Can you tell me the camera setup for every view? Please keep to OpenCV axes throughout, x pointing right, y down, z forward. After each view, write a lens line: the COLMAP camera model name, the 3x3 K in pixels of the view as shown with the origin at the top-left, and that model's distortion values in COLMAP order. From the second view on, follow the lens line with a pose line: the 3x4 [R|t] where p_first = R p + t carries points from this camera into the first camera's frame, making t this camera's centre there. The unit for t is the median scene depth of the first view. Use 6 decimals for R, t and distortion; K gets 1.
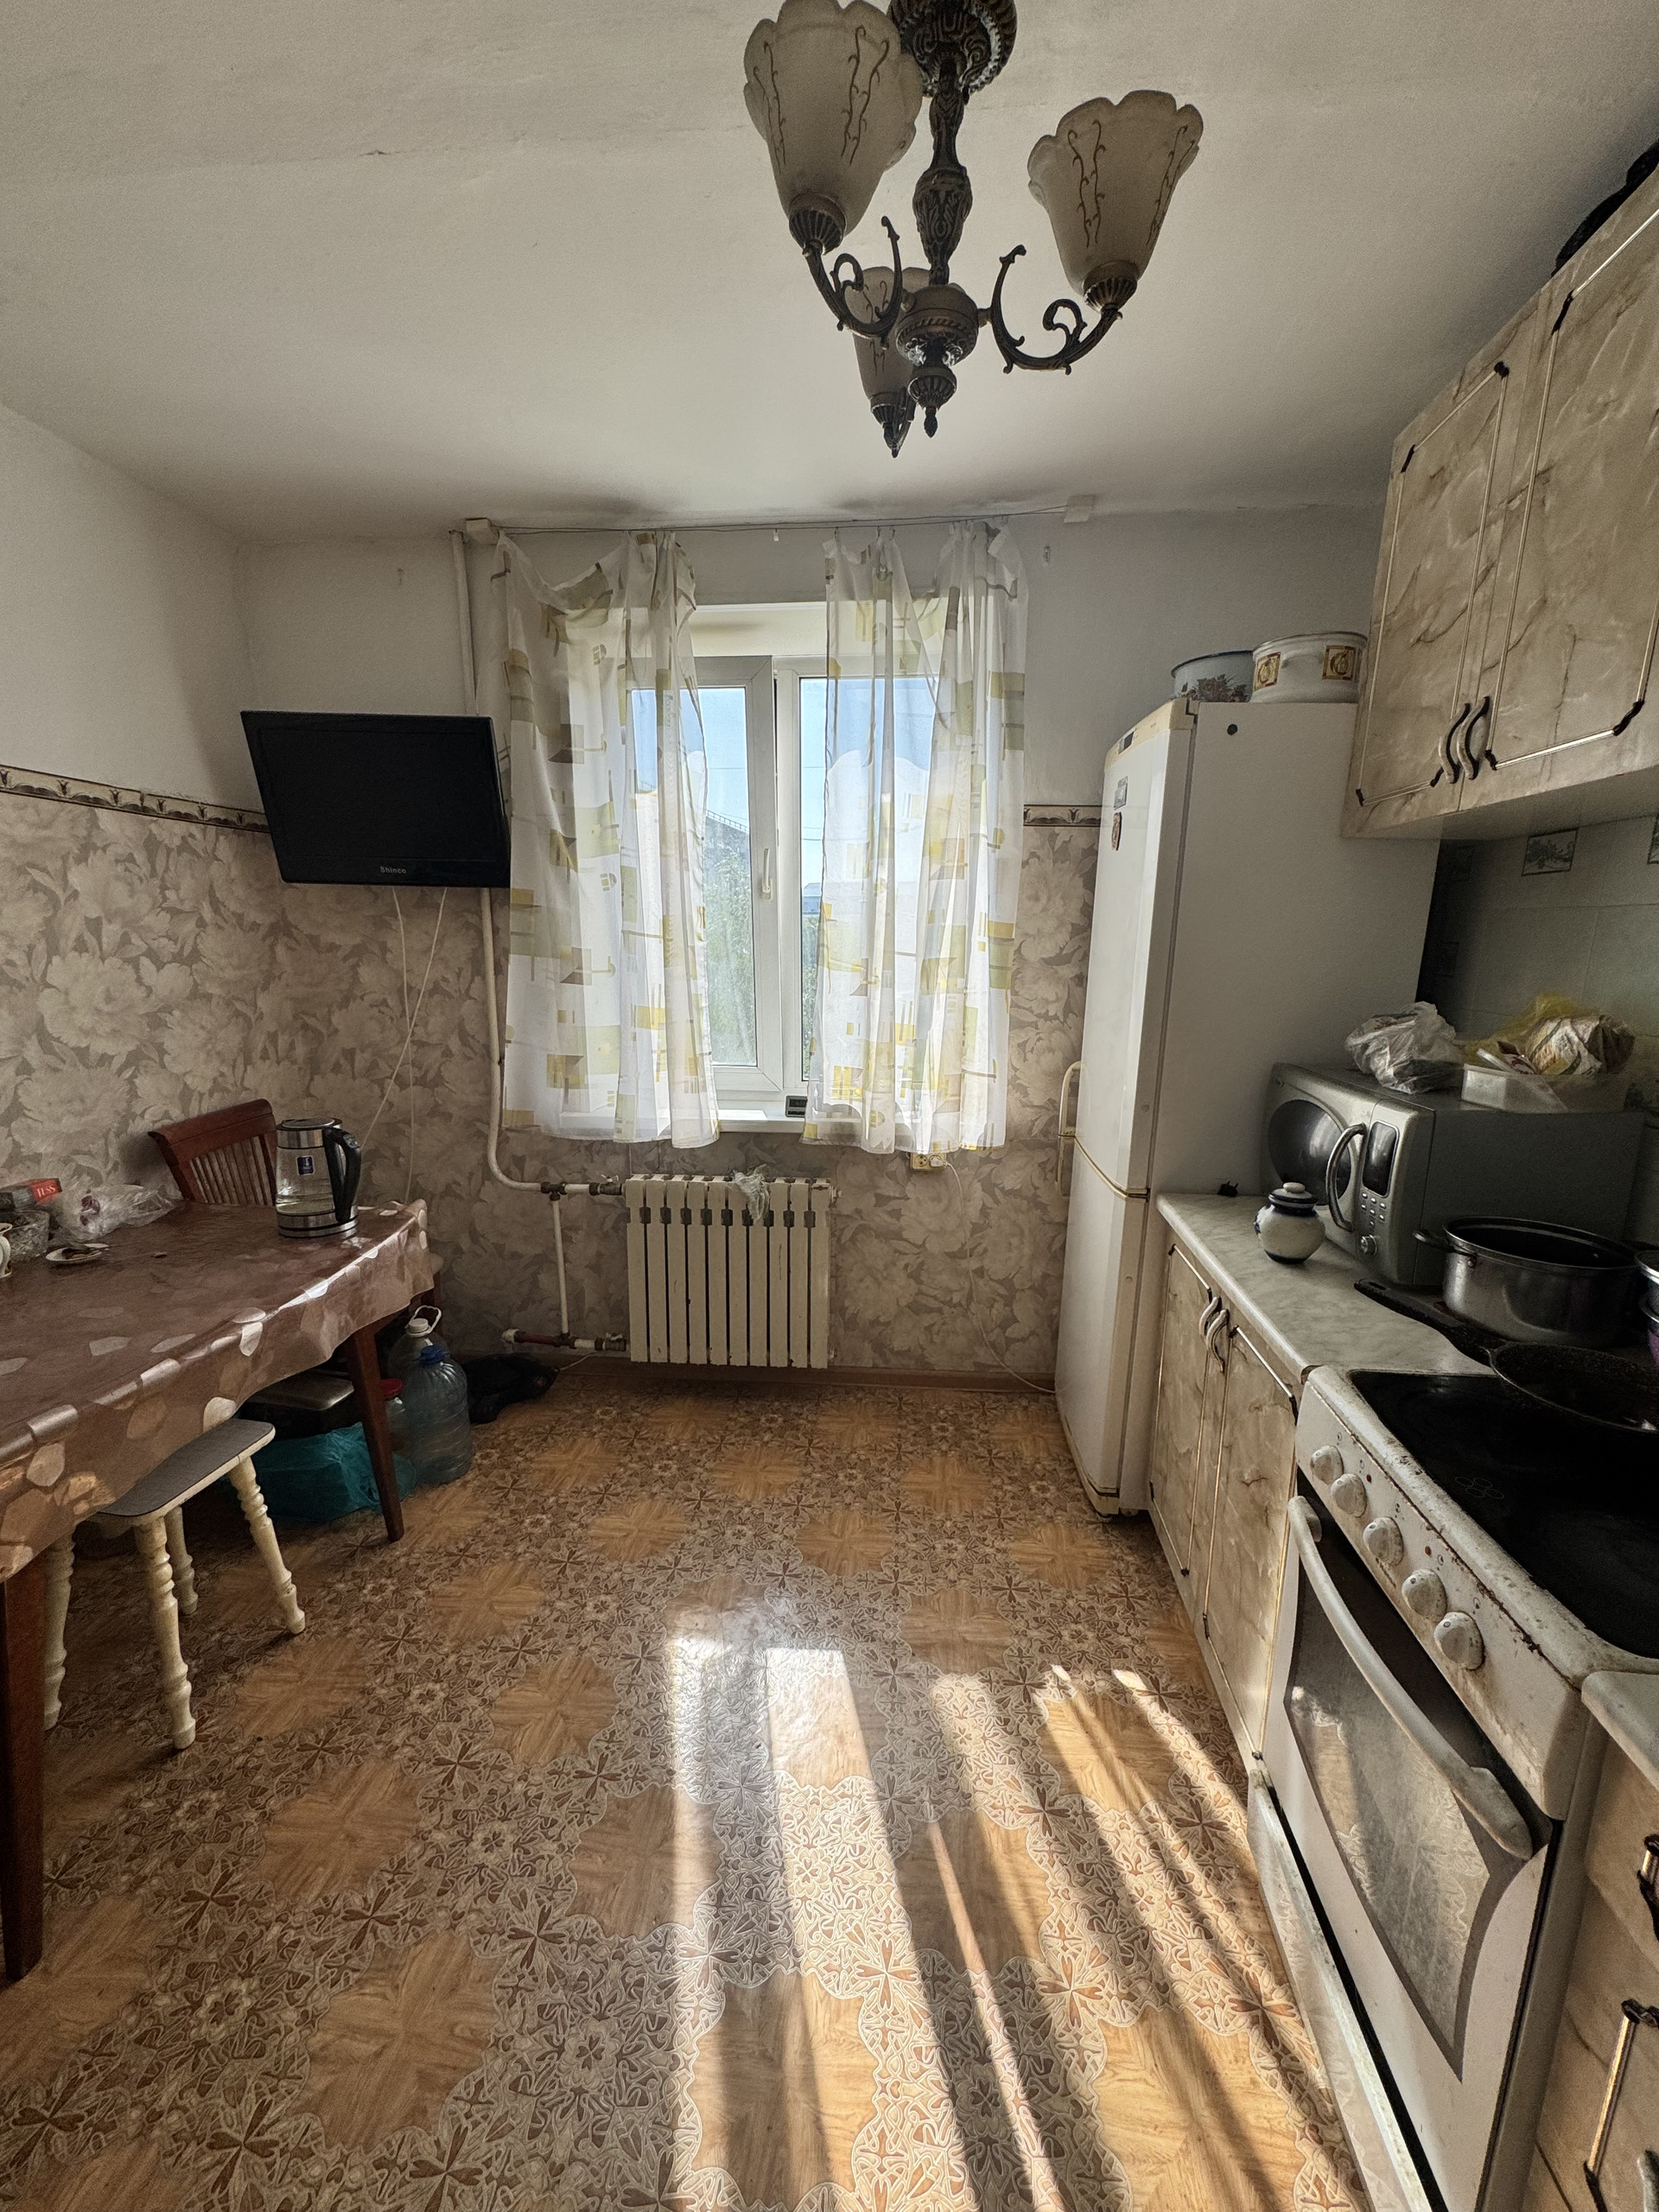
lens RADIAL K [[882.0, 0, 835.5], [0, 882.0, 1107.5], [0, 0, 1]] dist [-0.006299, 0.000706]
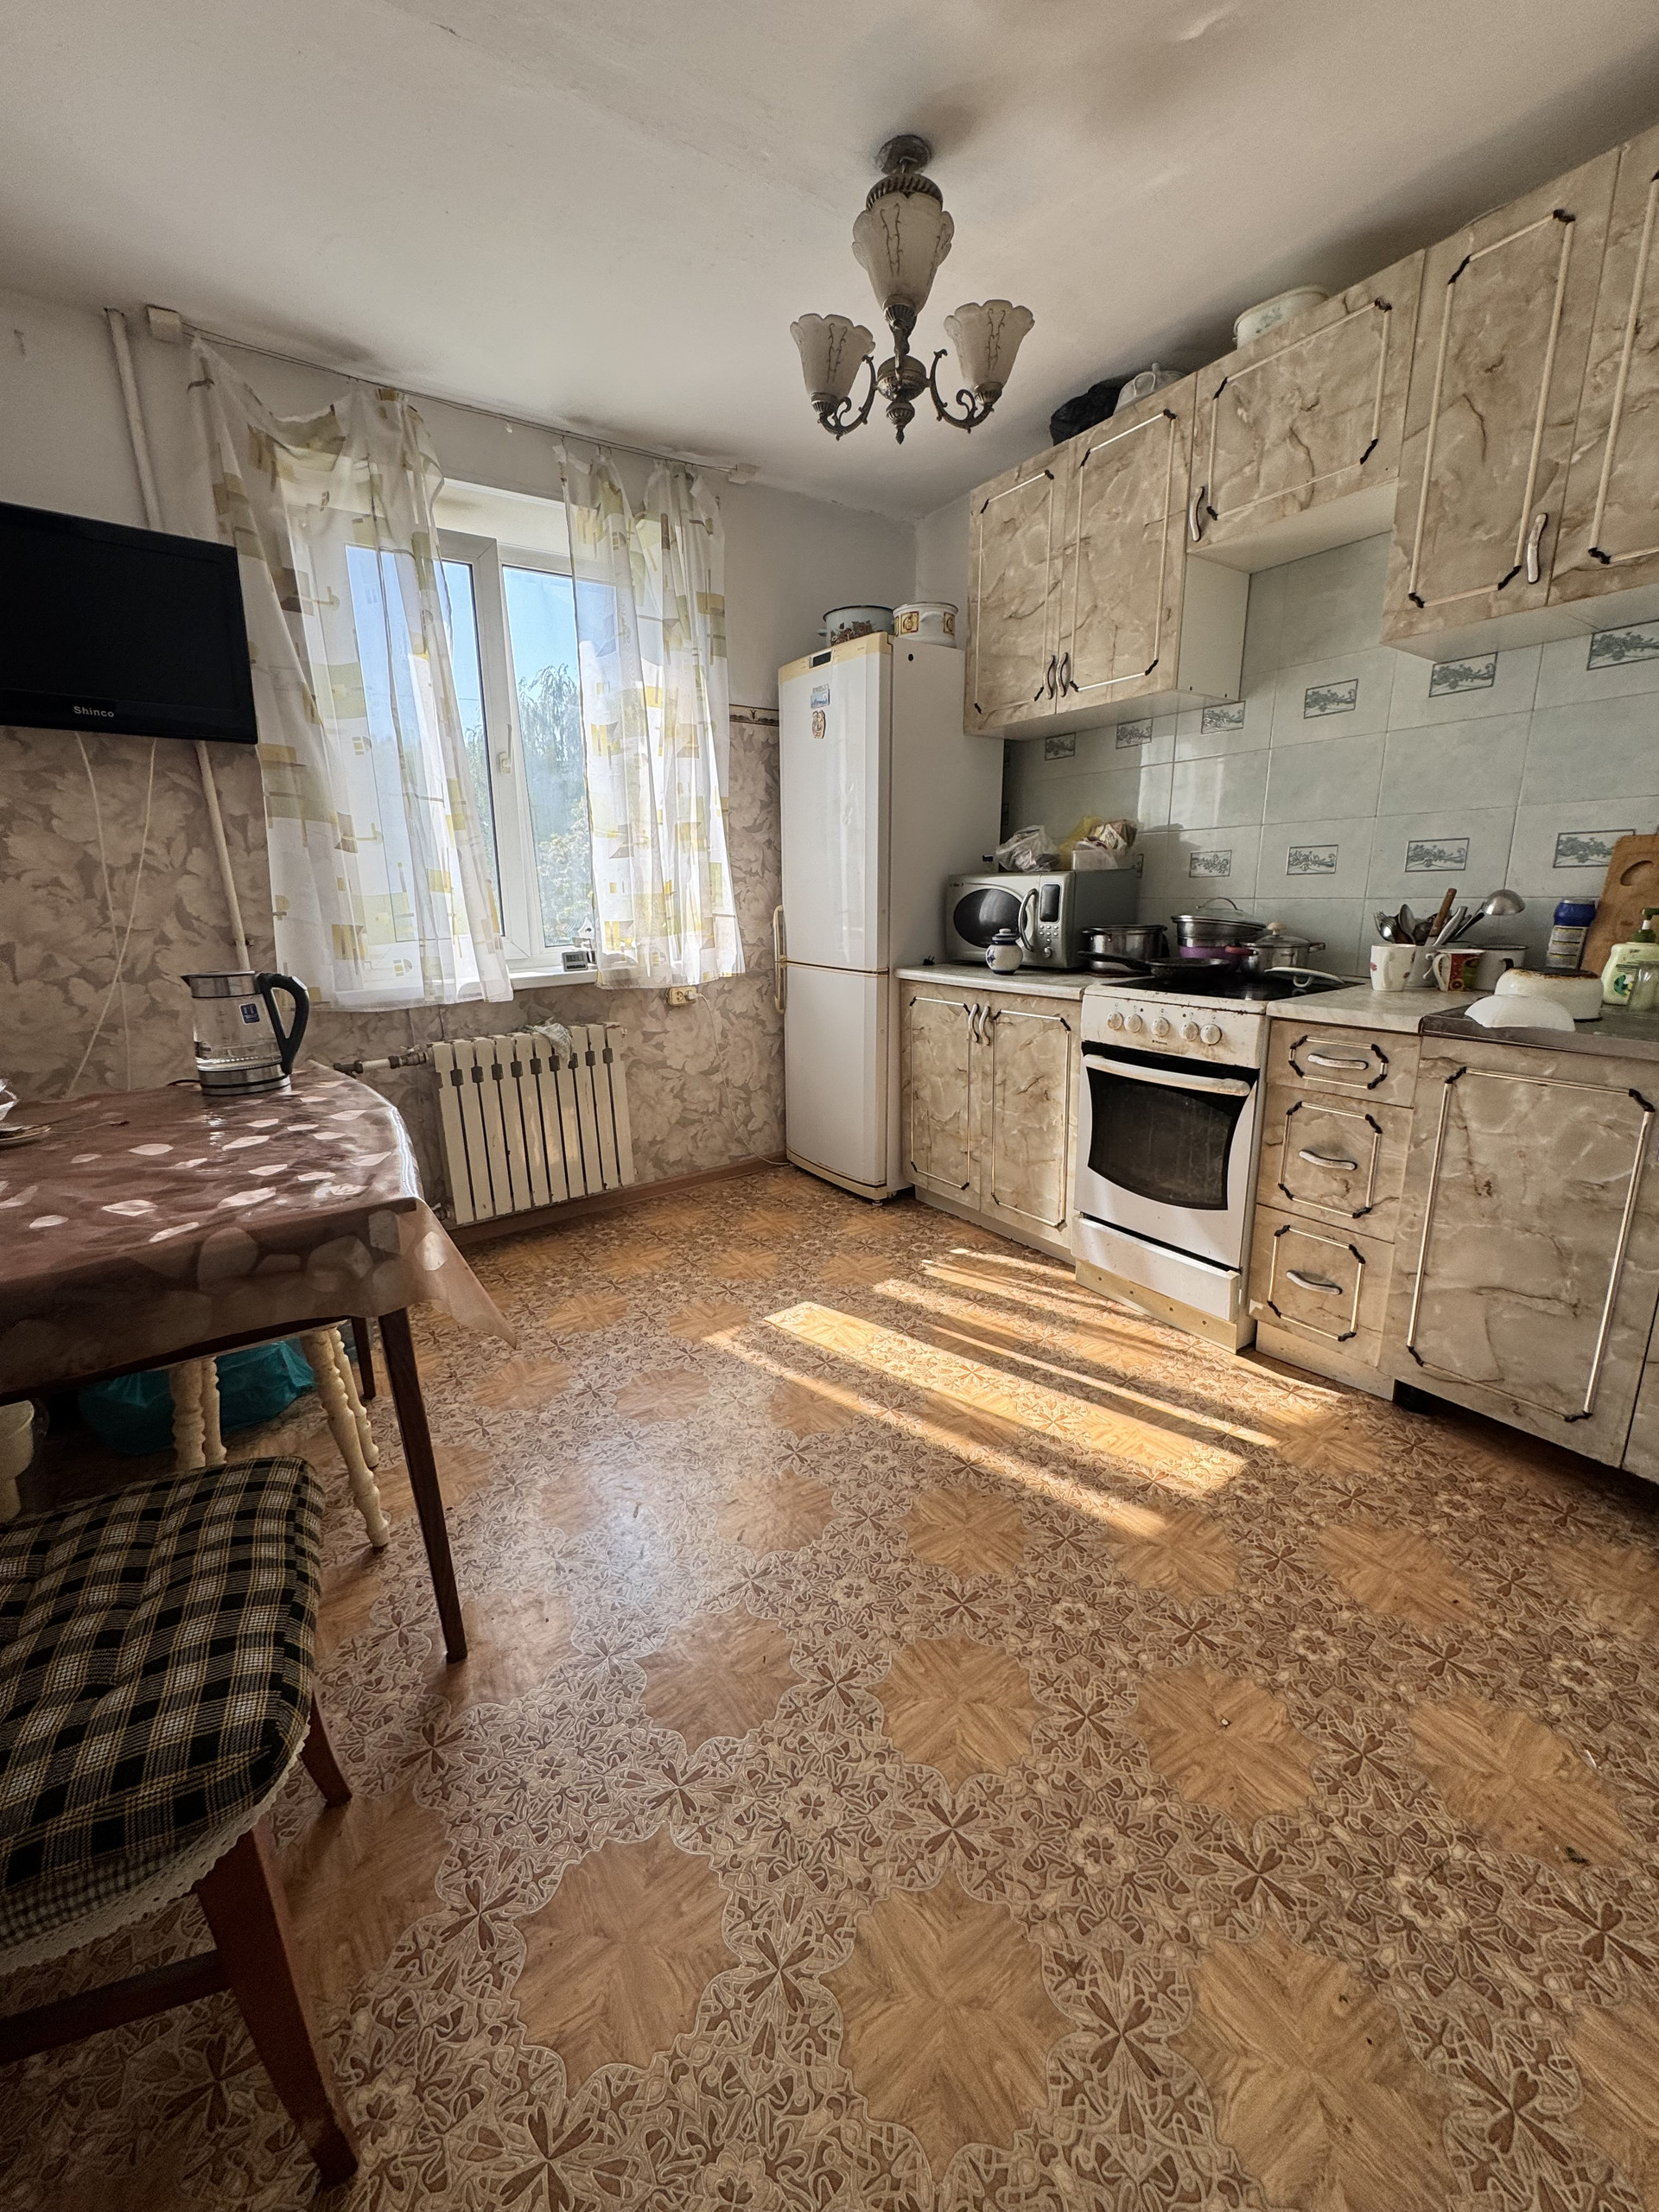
lens RADIAL K [[882.0, 0, 834.2], [0, 882.0, 1111.2], [0, 0, 1]] dist [-0.006299, 0.000706]
pose [[0.763625, -0.188160, 0.617635, -0.583752], [0.156609, 0.982006, 0.105536, 0.135083], [-0.626378, 0.016137, 0.779352, -0.096960]]
